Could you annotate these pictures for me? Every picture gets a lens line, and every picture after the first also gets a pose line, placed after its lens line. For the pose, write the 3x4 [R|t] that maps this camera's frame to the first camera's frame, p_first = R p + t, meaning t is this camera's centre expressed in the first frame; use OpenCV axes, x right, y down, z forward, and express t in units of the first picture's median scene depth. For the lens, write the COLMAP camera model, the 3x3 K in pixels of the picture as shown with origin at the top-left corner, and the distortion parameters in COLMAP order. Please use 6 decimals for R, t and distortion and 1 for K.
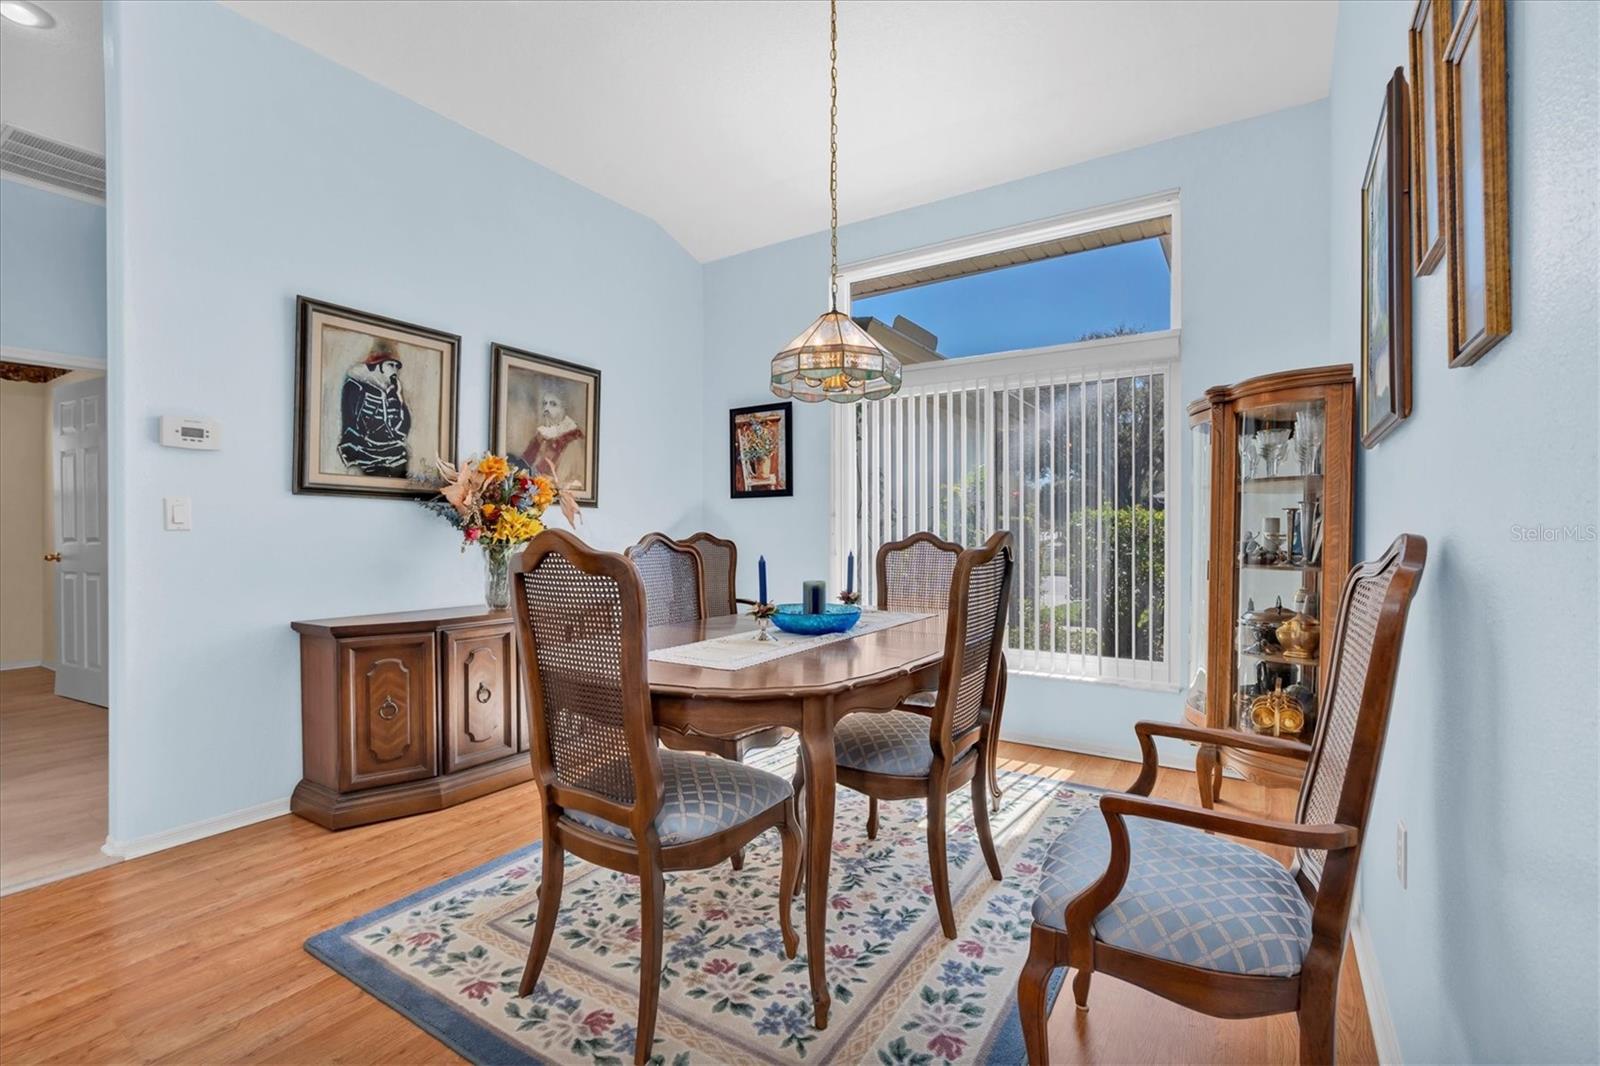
lens RADIAL K [[730.7, 0, 799.0], [0, 730.7, 535.7], [0, 0, 1]] dist [-0.001337, -0.000155]
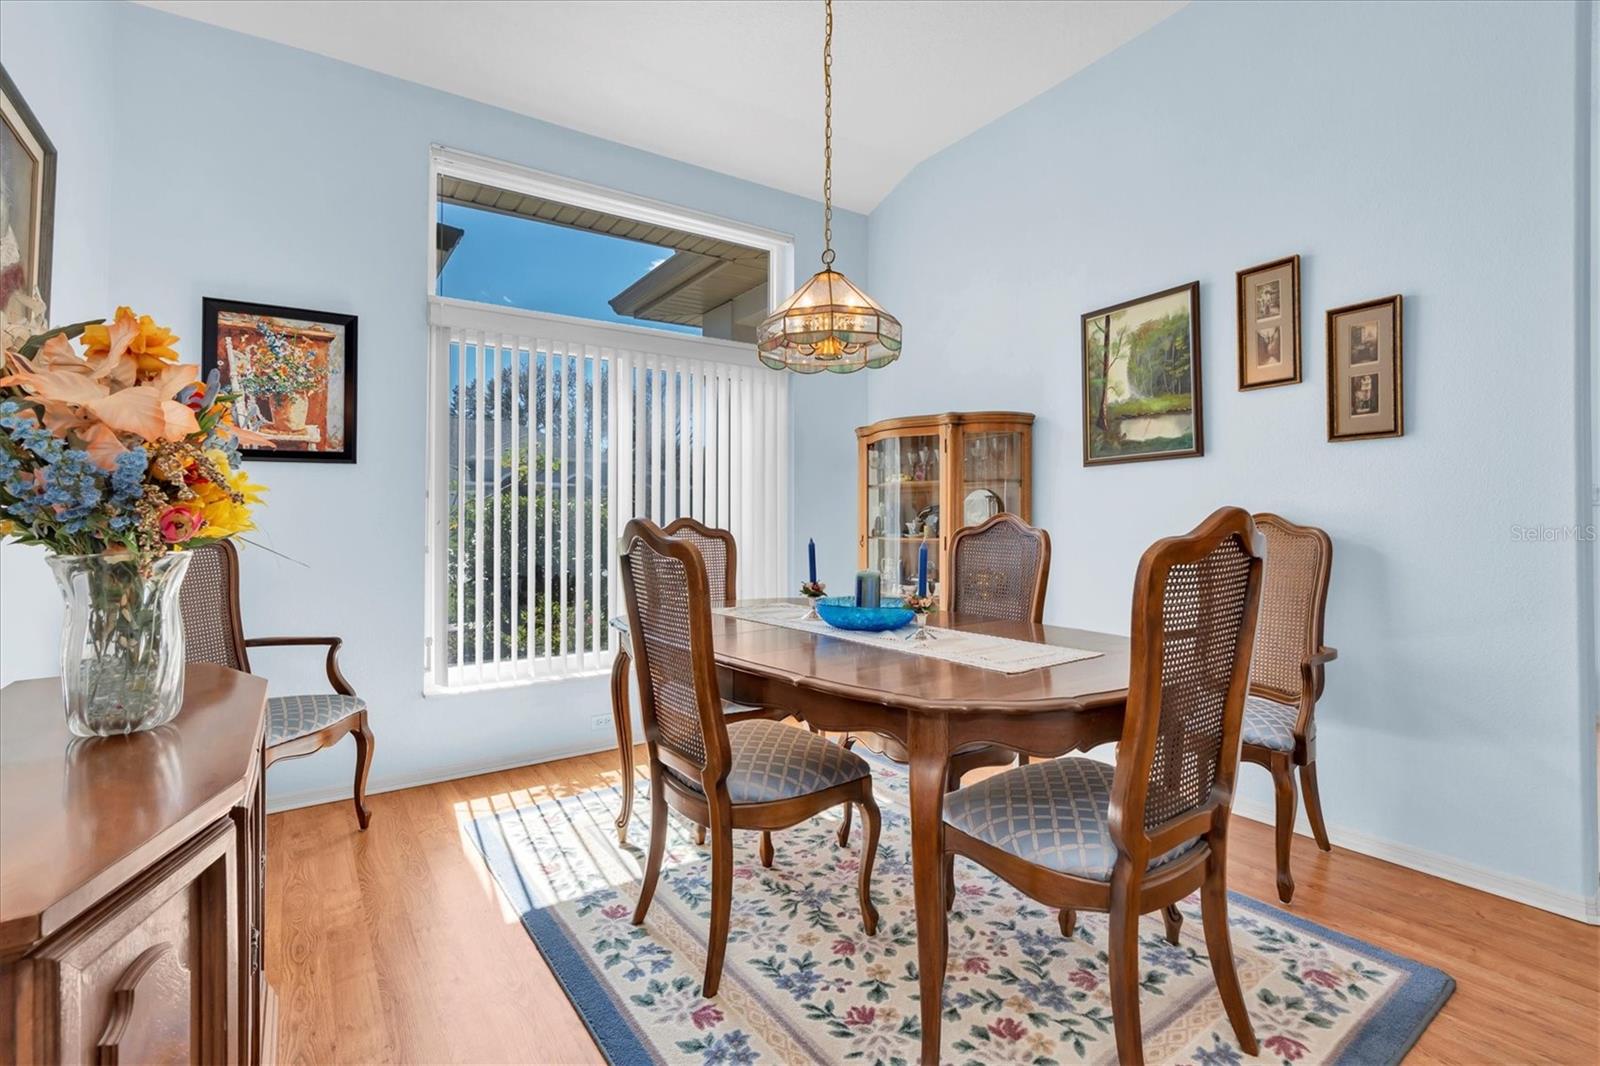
lens RADIAL K [[730.7, 0, 802.0], [0, 730.7, 507.1], [0, 0, 1]] dist [-0.001337, -0.000155]
pose [[0.362395, 0.011656, 0.931952, -0.459460], [0.011220, 0.999795, -0.016868, -0.001253], [-0.931957, 0.016569, 0.362190, 0.405286]]
